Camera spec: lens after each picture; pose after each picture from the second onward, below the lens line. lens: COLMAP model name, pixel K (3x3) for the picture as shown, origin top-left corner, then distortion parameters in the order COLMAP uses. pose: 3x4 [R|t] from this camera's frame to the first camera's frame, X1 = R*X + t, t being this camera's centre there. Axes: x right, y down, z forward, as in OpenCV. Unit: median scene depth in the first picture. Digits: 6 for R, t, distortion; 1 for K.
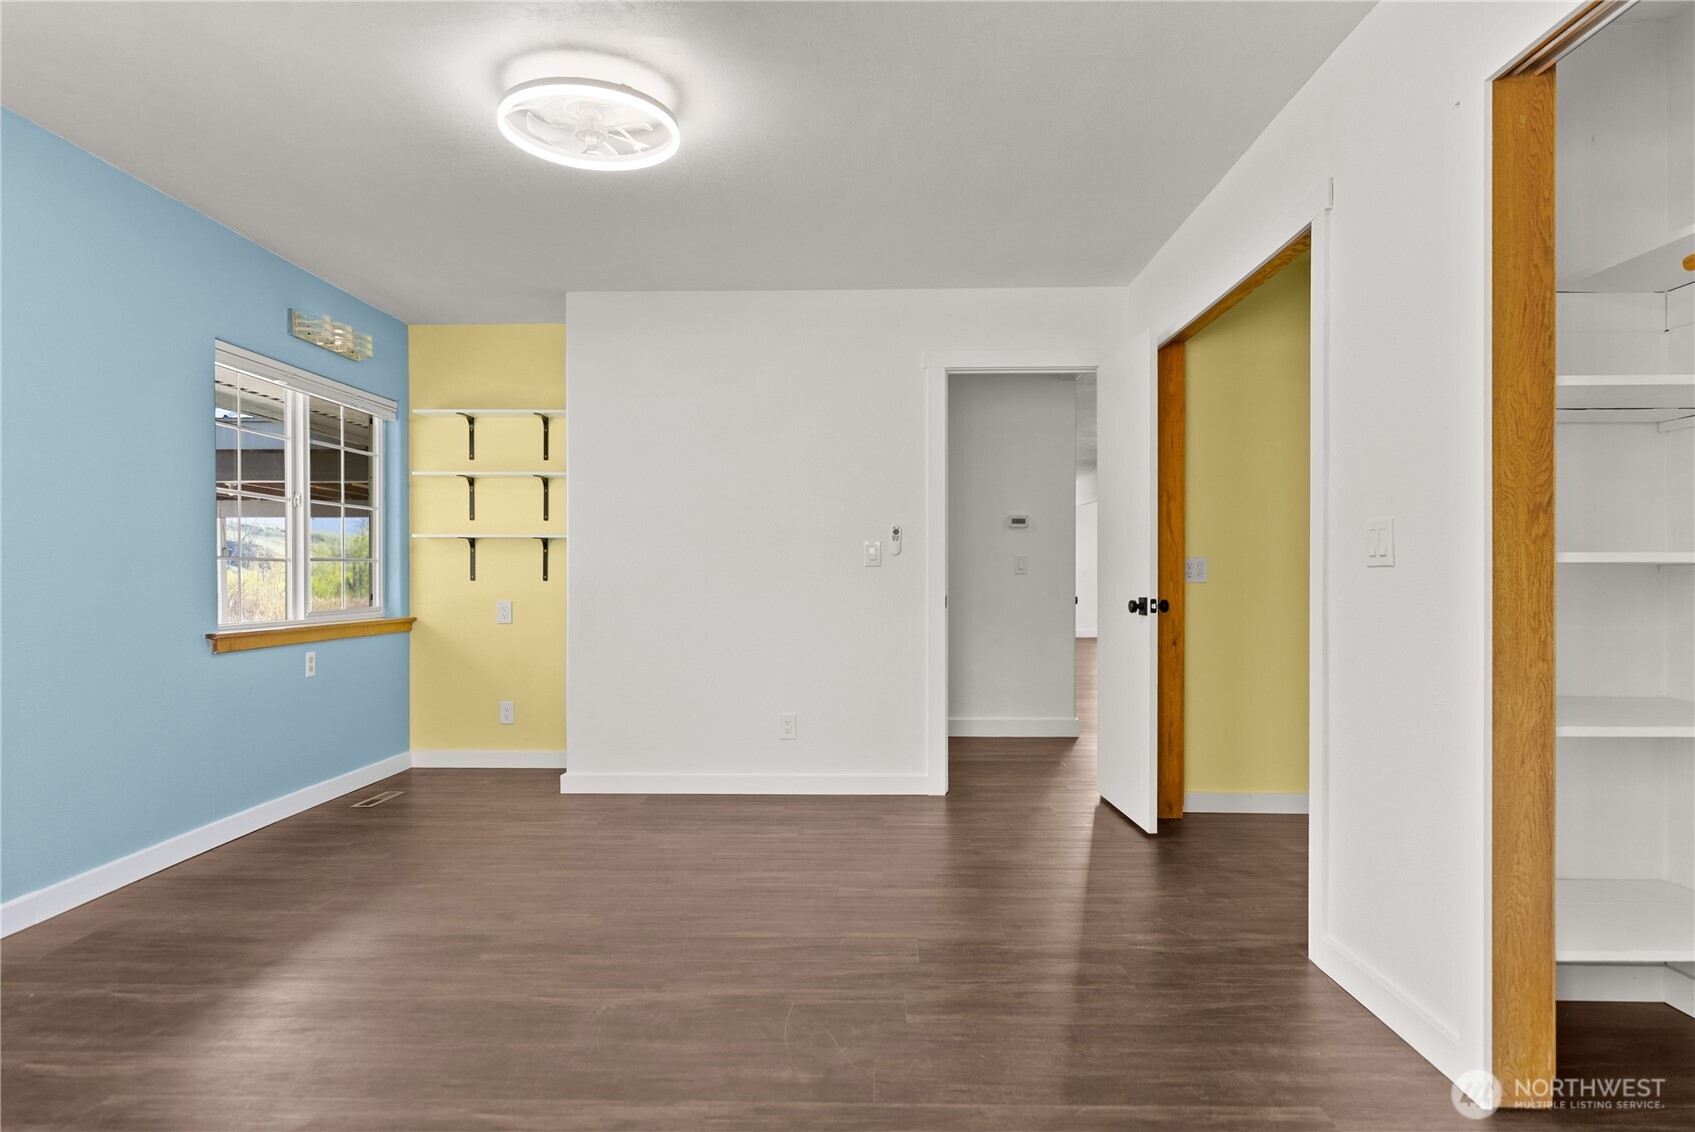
lens RADIAL K [[965.6, 0, 847.5], [0, 965.6, 566.0], [0, 0, 1]] dist [0.008054, -0.000122]
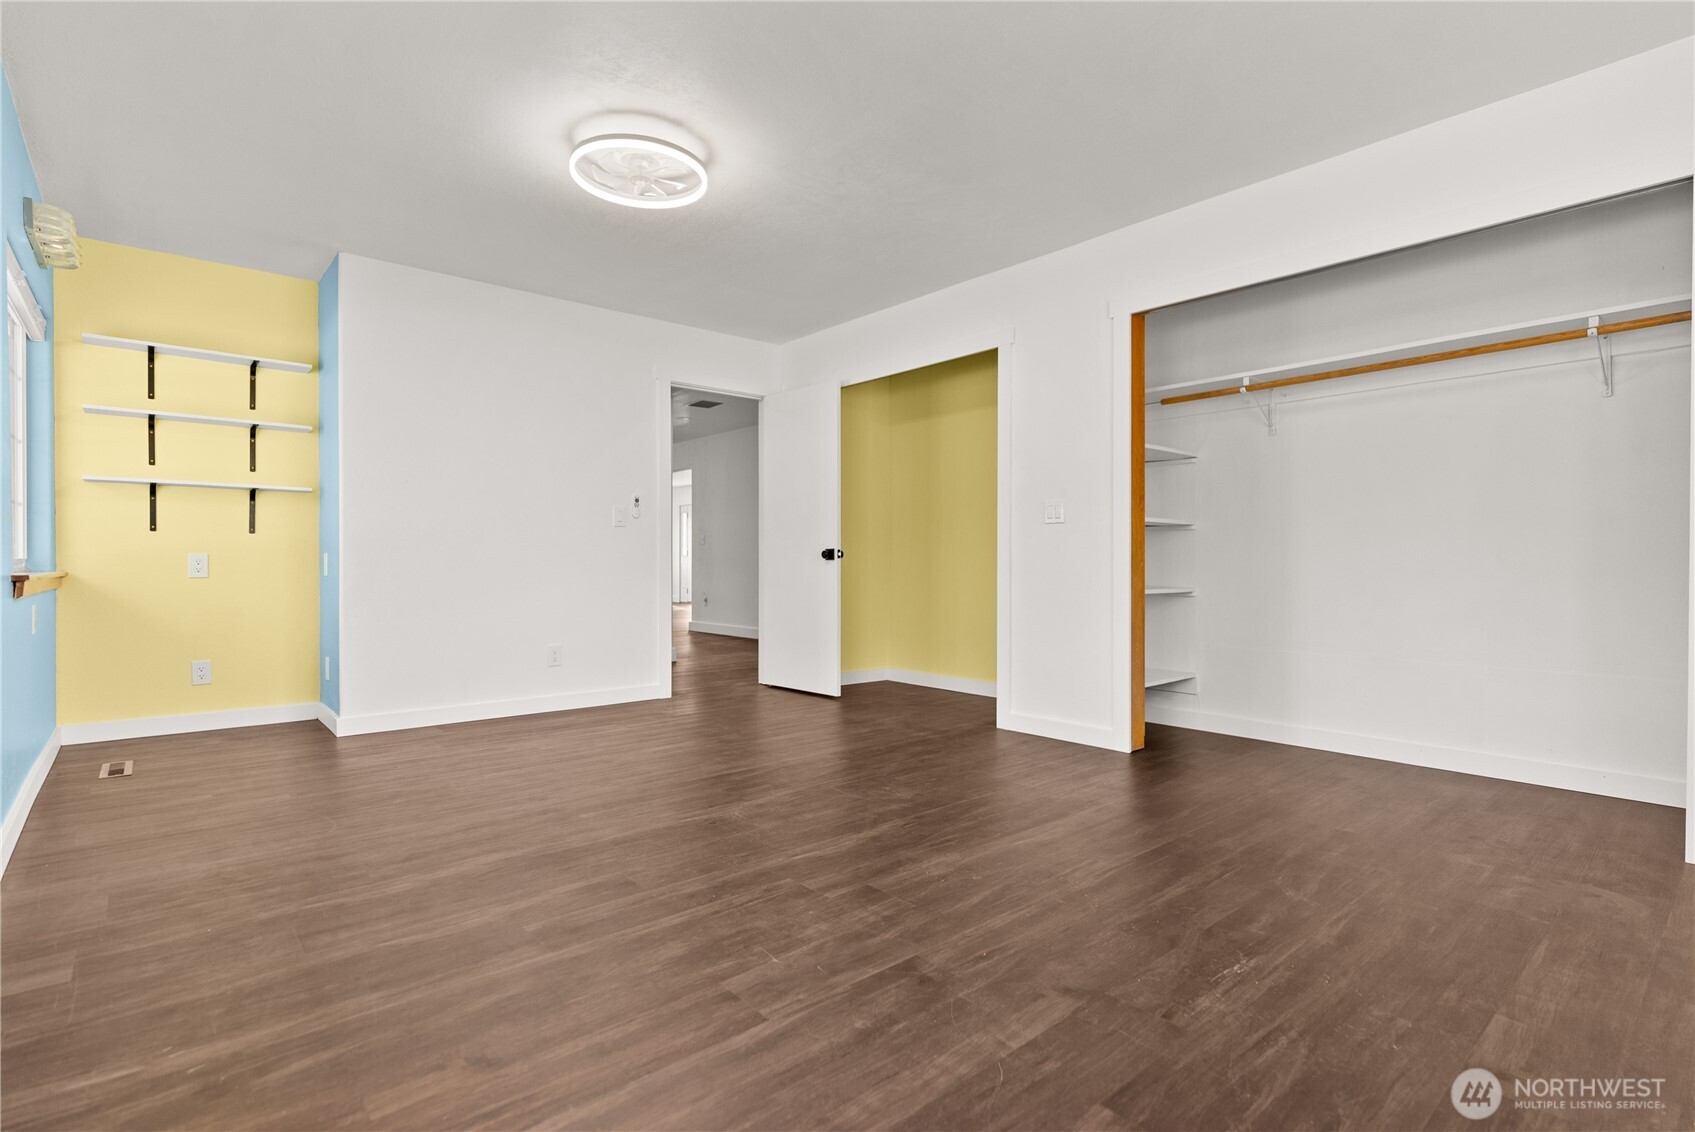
lens RADIAL K [[800.3, 0, 847.5], [0, 800.3, 566.0], [0, 0, 1]] dist [0.020712, -0.000181]
pose [[0.735082, 0.005415, 0.677957, -0.844856], [-0.011764, 0.999919, 0.004769, 0.080379], [-0.677876, -0.011481, 0.735086, 0.030011]]
